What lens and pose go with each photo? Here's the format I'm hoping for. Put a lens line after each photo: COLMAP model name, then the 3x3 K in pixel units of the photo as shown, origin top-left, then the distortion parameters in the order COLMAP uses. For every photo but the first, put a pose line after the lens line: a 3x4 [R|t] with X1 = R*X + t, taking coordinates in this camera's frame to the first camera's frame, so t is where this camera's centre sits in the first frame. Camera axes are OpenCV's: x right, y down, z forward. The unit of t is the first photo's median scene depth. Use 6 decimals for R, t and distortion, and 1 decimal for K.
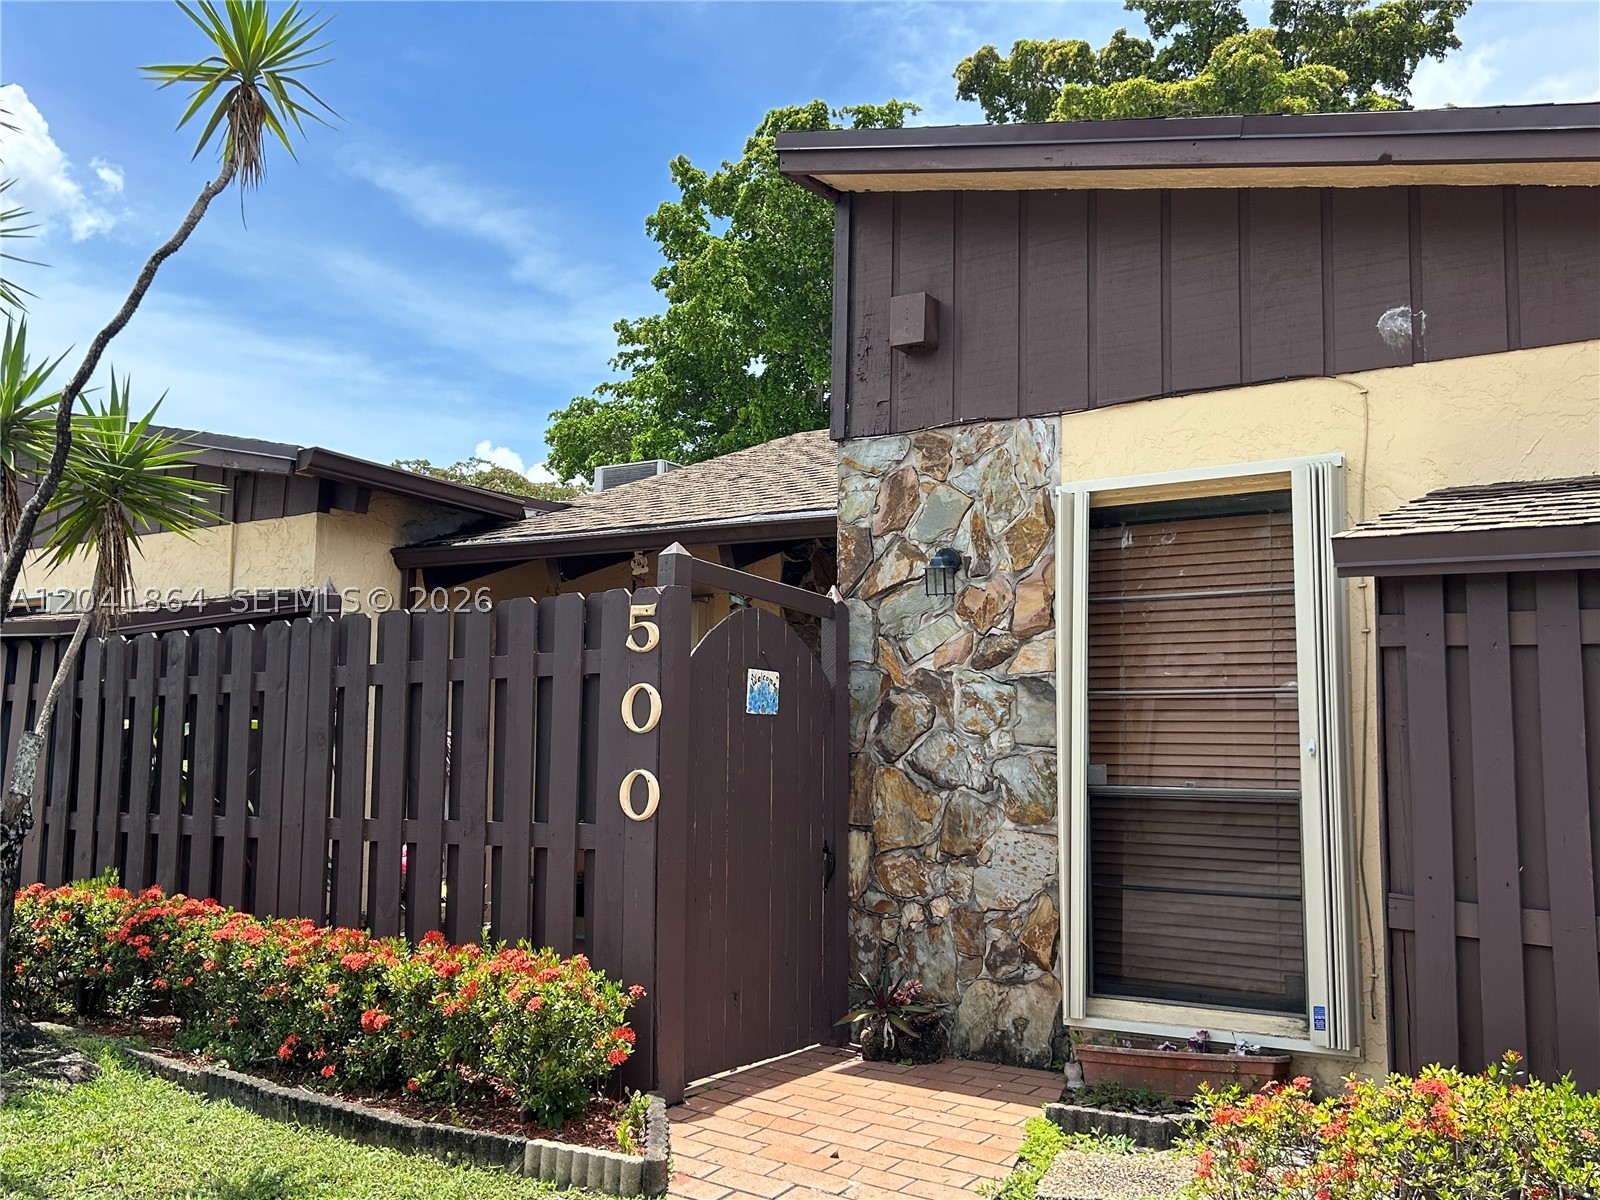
lens RADIAL K [[1477.4, 0, 800.0], [0, 1477.4, 600.0], [0, 0, 1]] dist [0.164268, -0.402575]
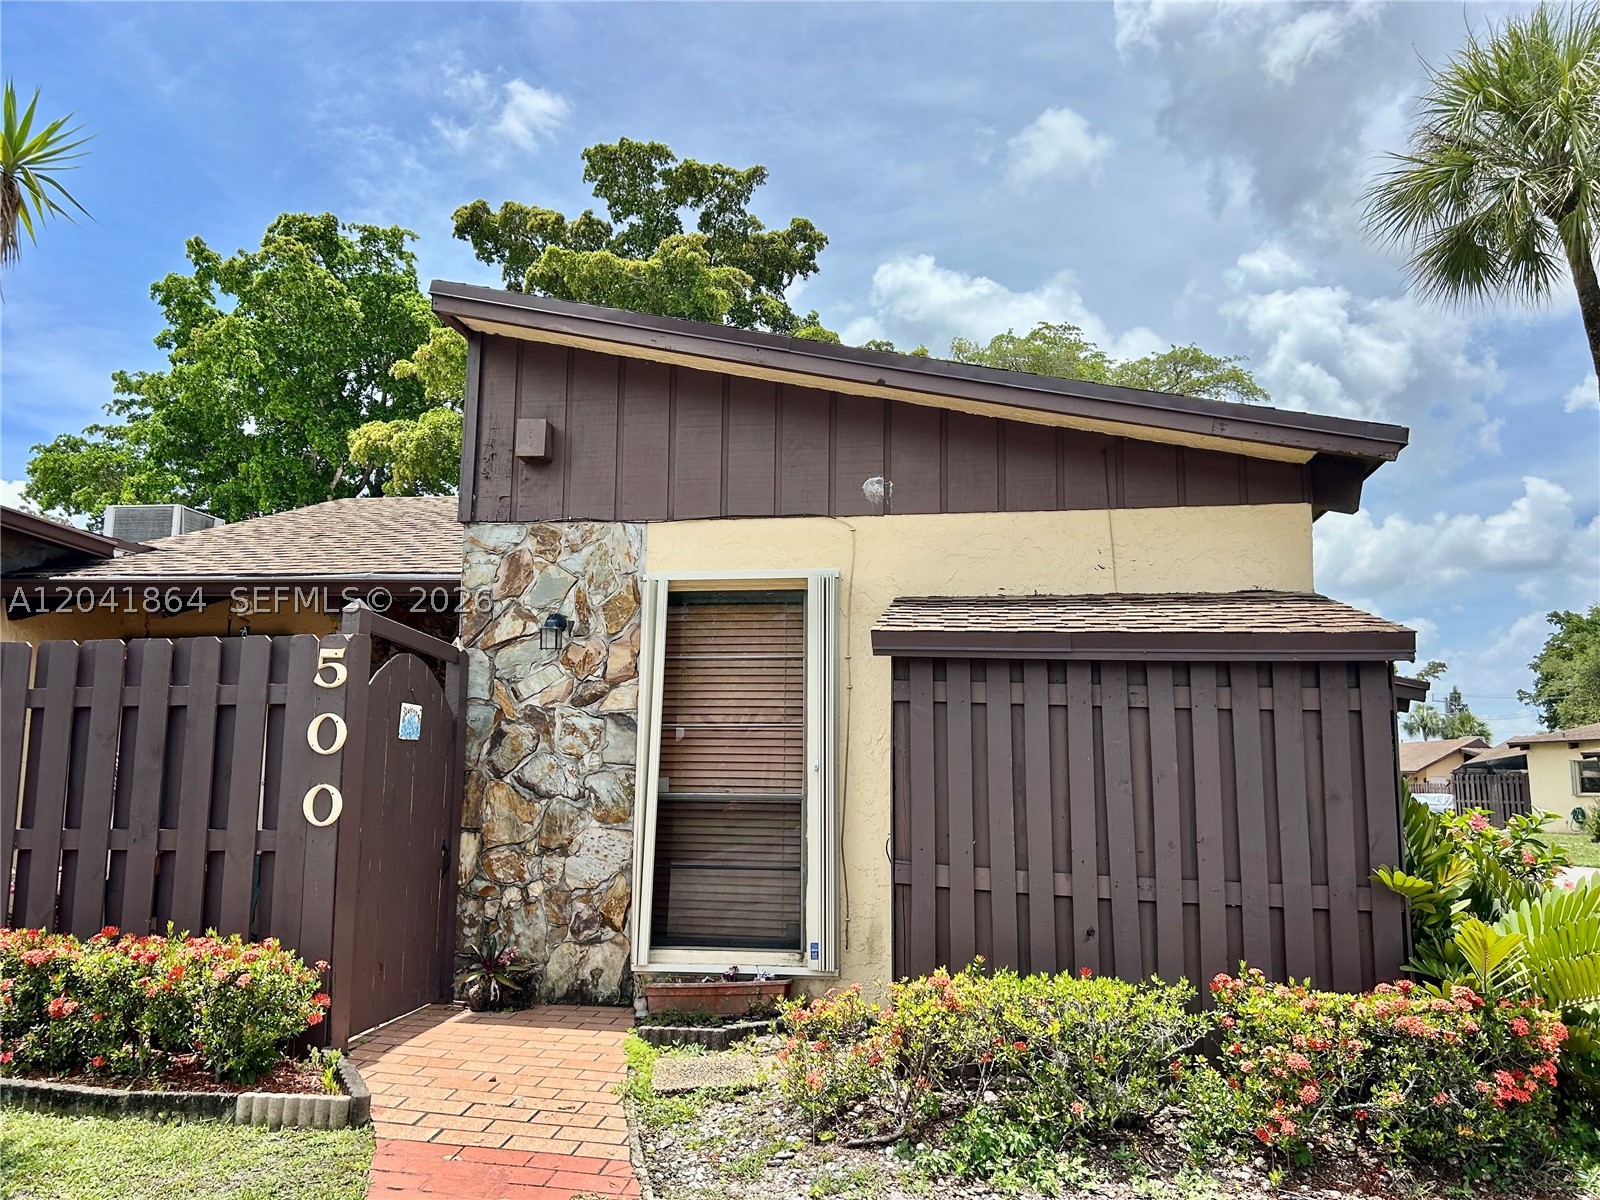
lens RADIAL K [[1203.7, 0, 796.5], [0, 1203.7, 590.0], [0, 0, 1]] dist [0.096540, -0.148252]
pose [[0.903325, 0.065700, 0.423896, -0.168541], [-0.046735, 0.997392, -0.054994, -0.007059], [-0.426404, 0.029867, 0.904040, -0.067224]]
